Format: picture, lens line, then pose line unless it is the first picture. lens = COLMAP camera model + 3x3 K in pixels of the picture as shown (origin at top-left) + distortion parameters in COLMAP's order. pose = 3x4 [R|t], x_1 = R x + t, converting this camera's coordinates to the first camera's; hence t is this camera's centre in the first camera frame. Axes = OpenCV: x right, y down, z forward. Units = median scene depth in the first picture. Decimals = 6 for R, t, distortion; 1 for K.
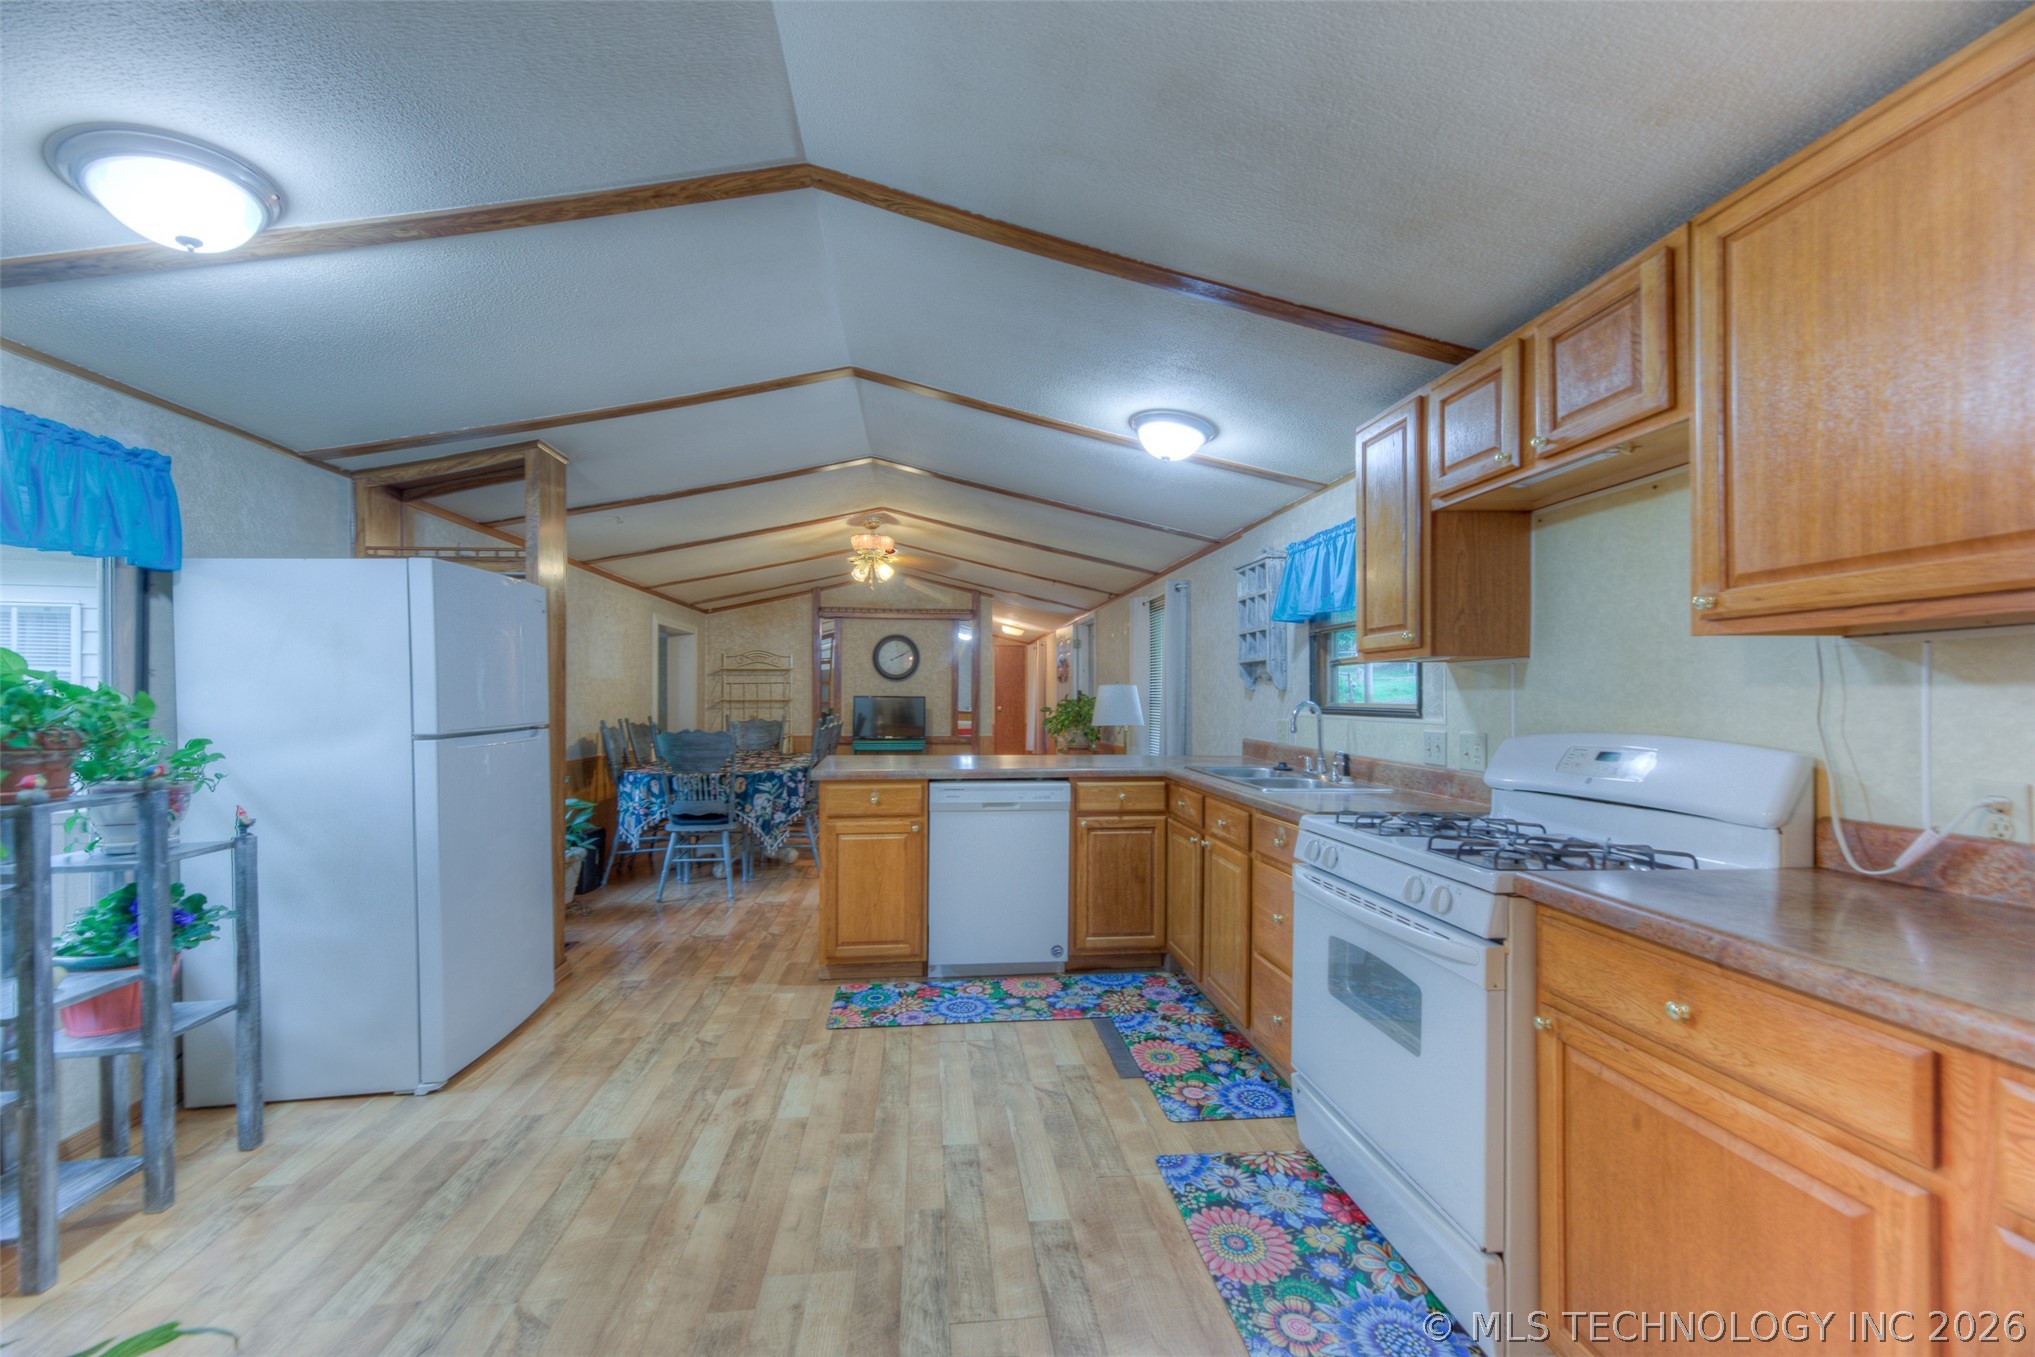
lens RADIAL K [[805.2, 0, 1001.3], [0, 805.2, 699.1], [0, 0, 1]] dist [0.012607, -0.002859]
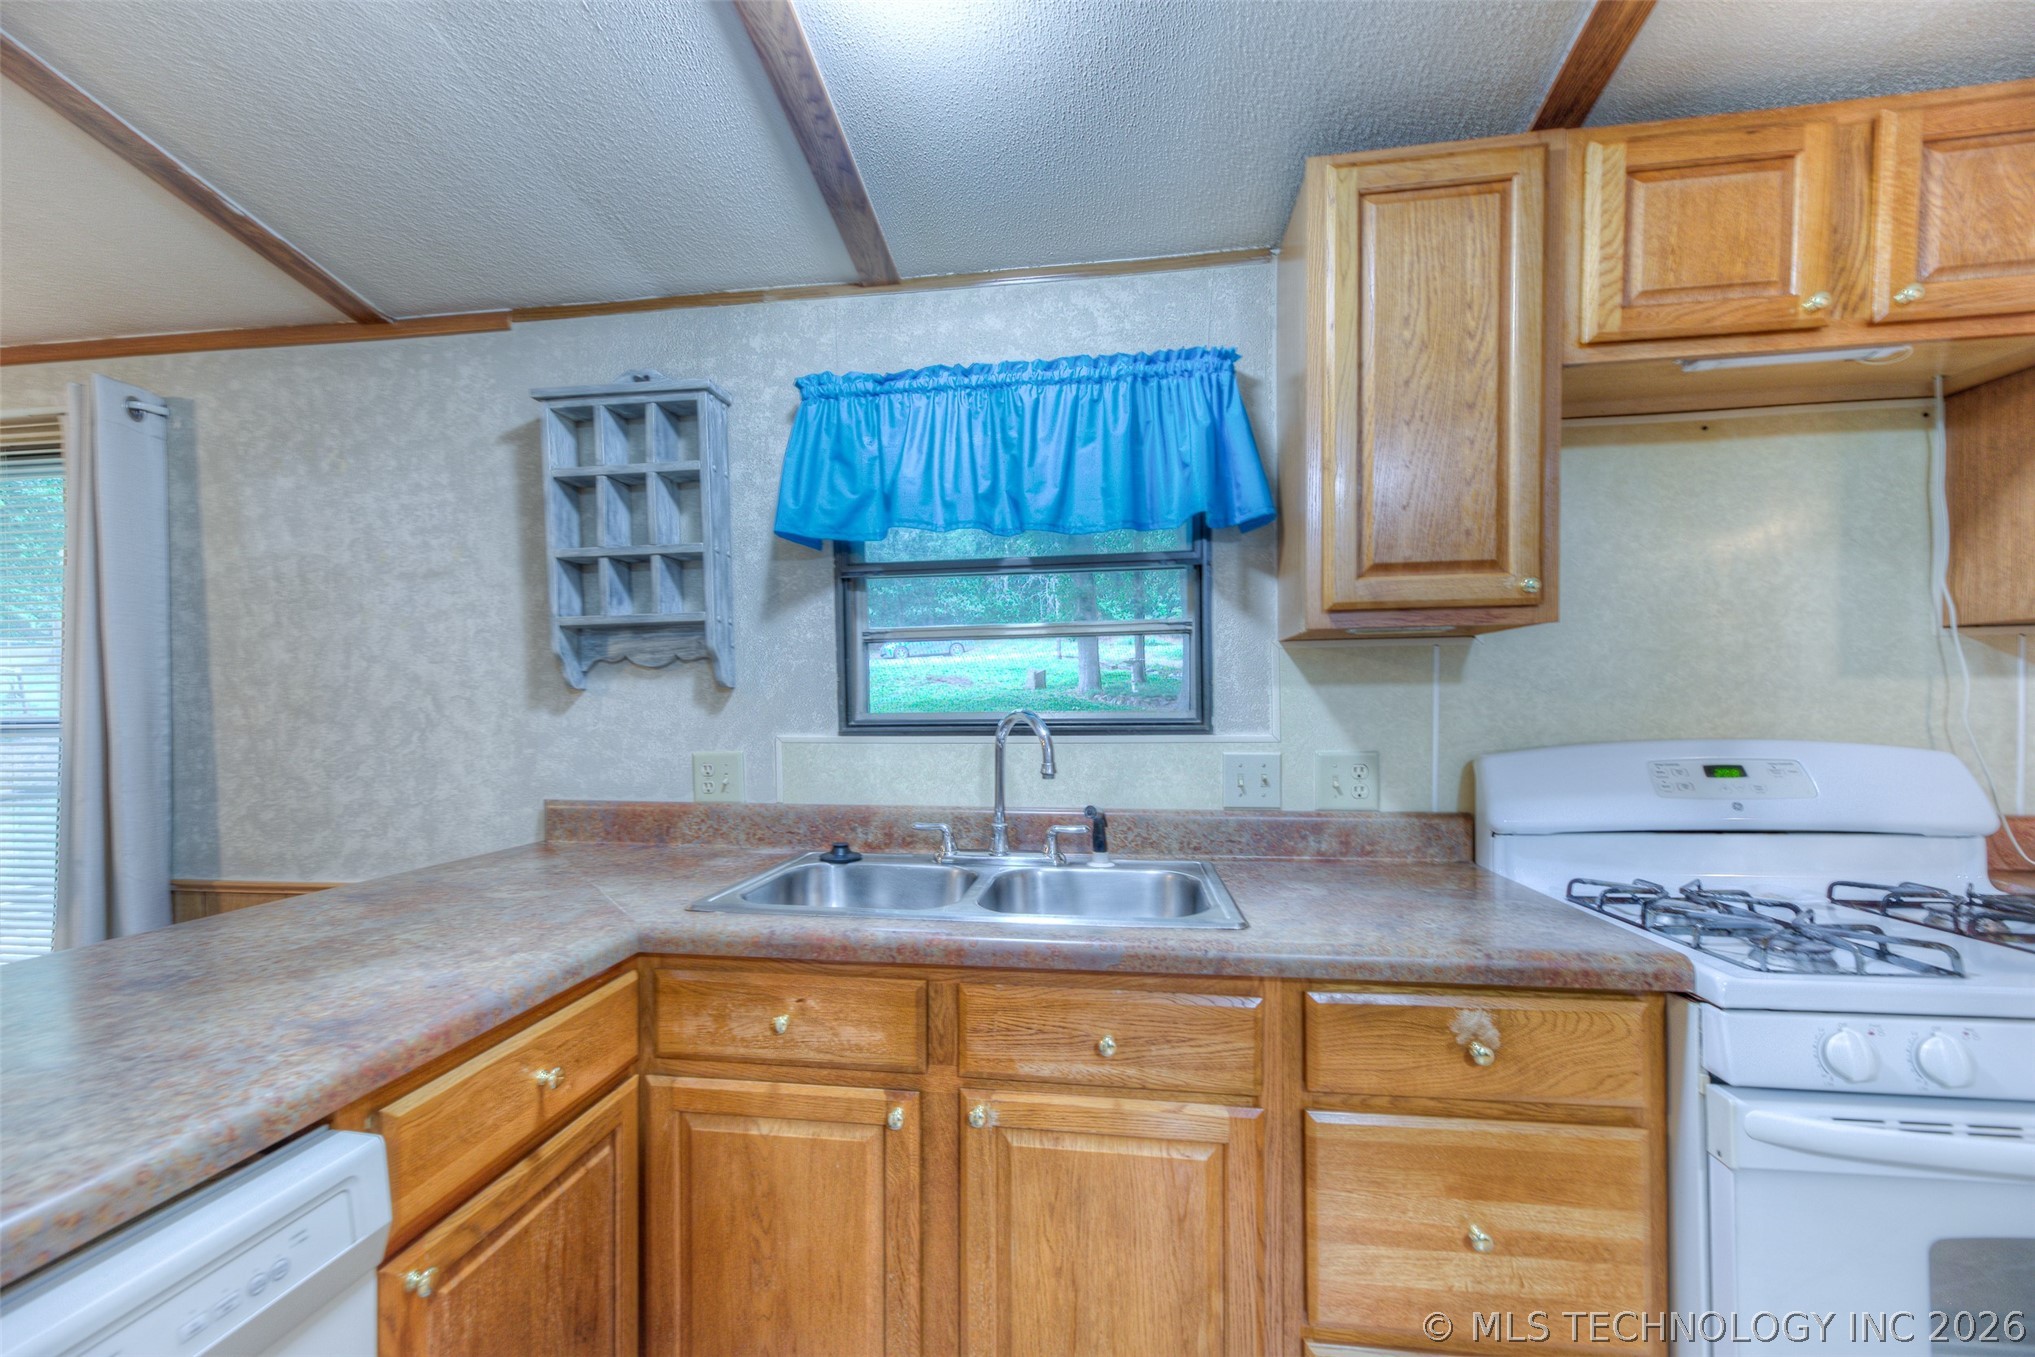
lens RADIAL K [[805.2, 0, 1007.9], [0, 805.2, 719.1], [0, 0, 1]] dist [0.012607, -0.002859]
pose [[0.238780, -0.027655, 0.970680, -0.073233], [0.014795, 0.999582, 0.024839, -0.003073], [-0.970961, 0.008430, 0.239089, 0.780806]]
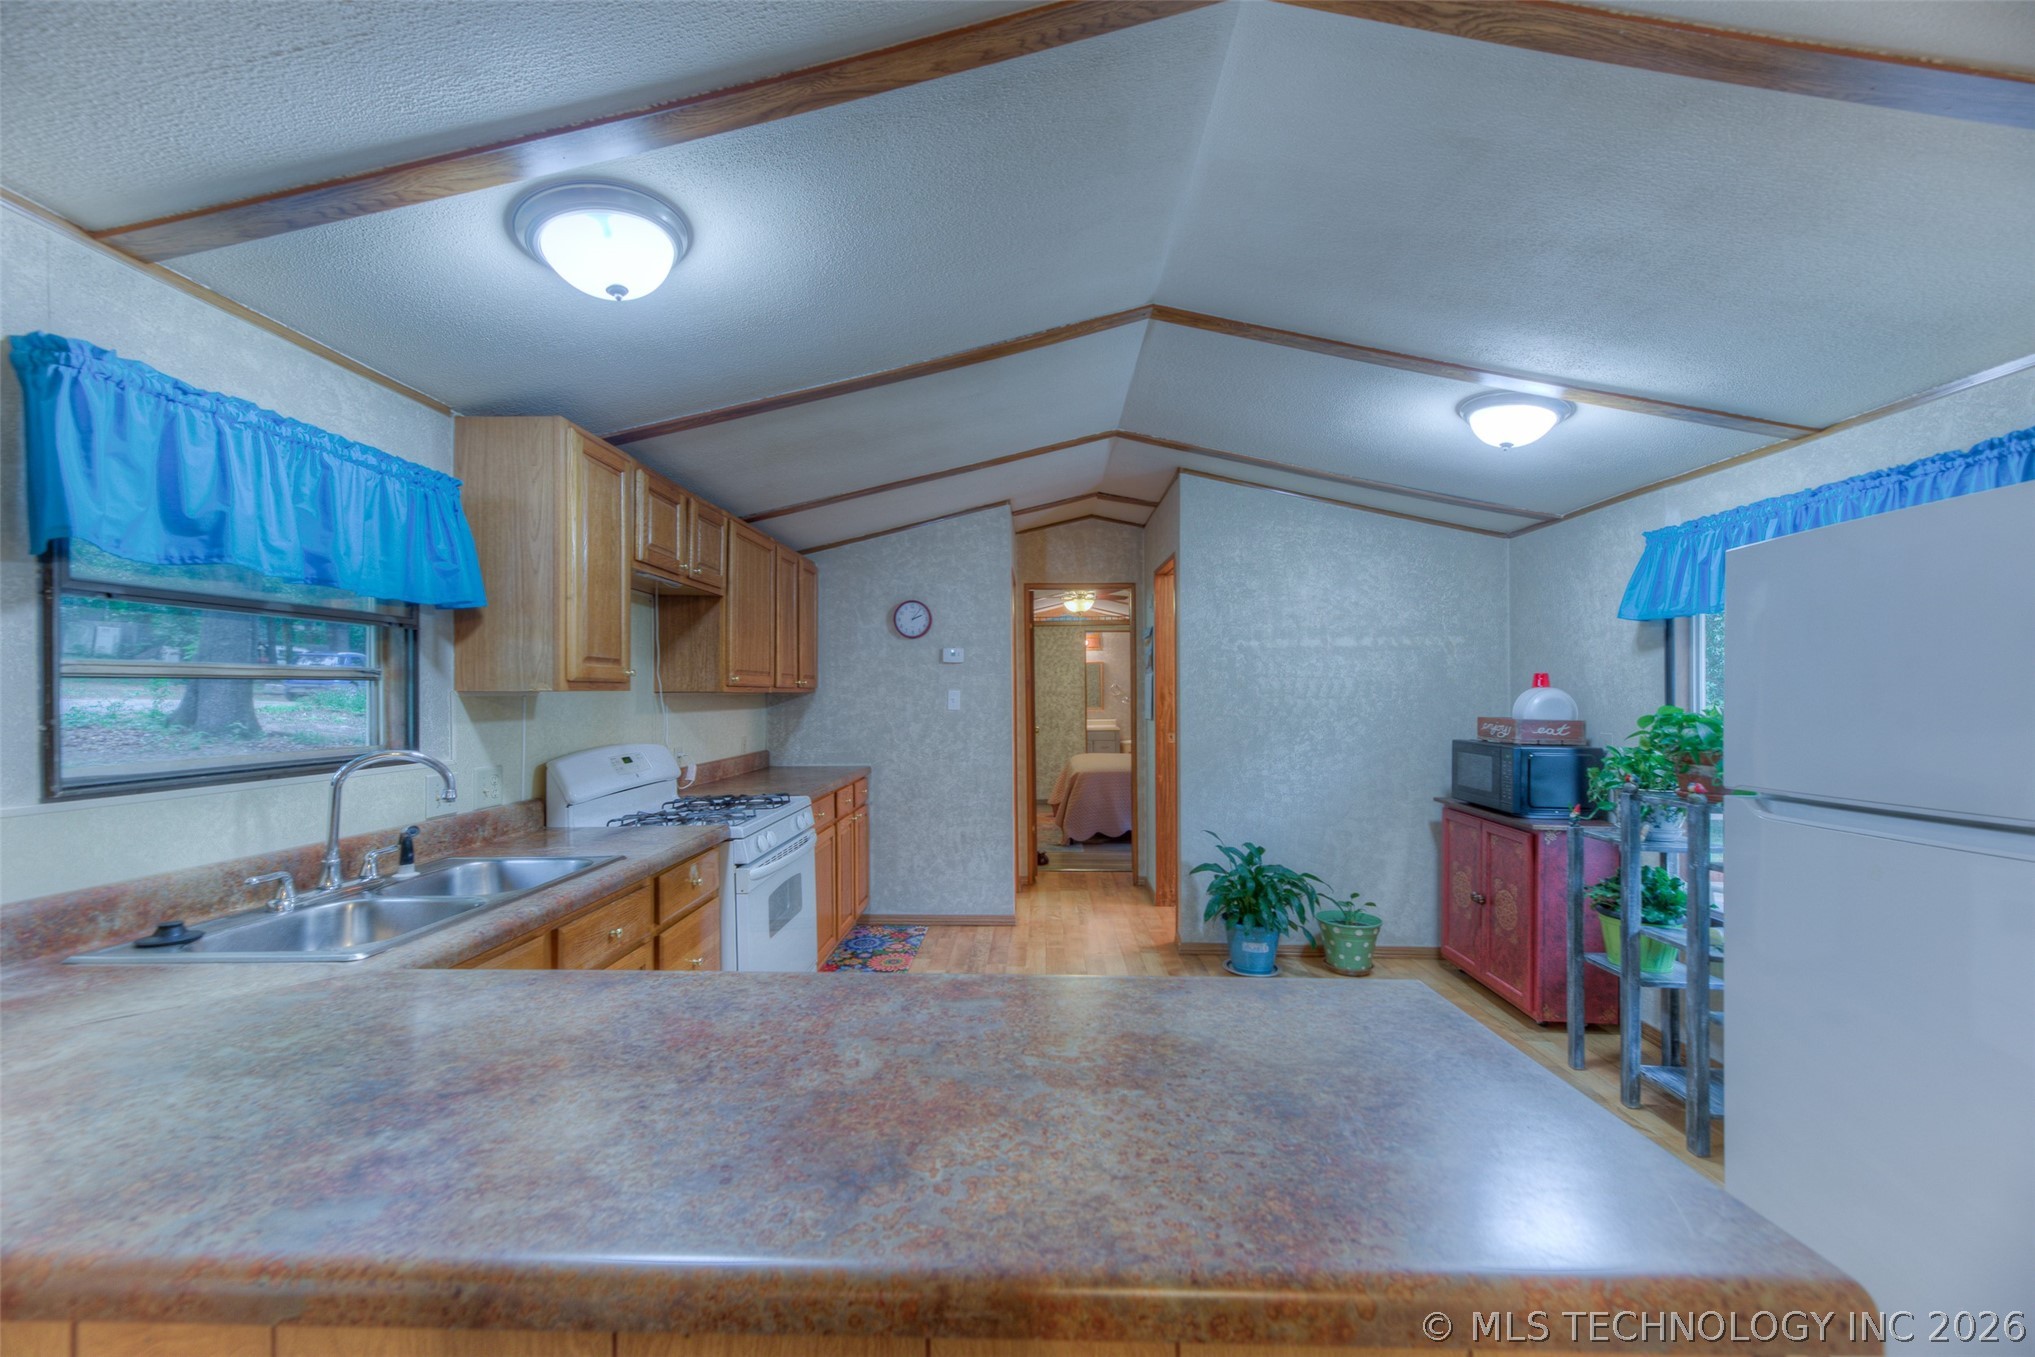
lens RADIAL K [[805.2, 0, 1020.6], [0, 805.2, 693.0], [0, 0, 1]] dist [0.012607, -0.002859]
pose [[-0.992430, 0.001212, 0.122807, -0.107096], [0.001437, 0.999997, 0.001741, -0.032512], [-0.122804, 0.001905, -0.992429, 1.313688]]
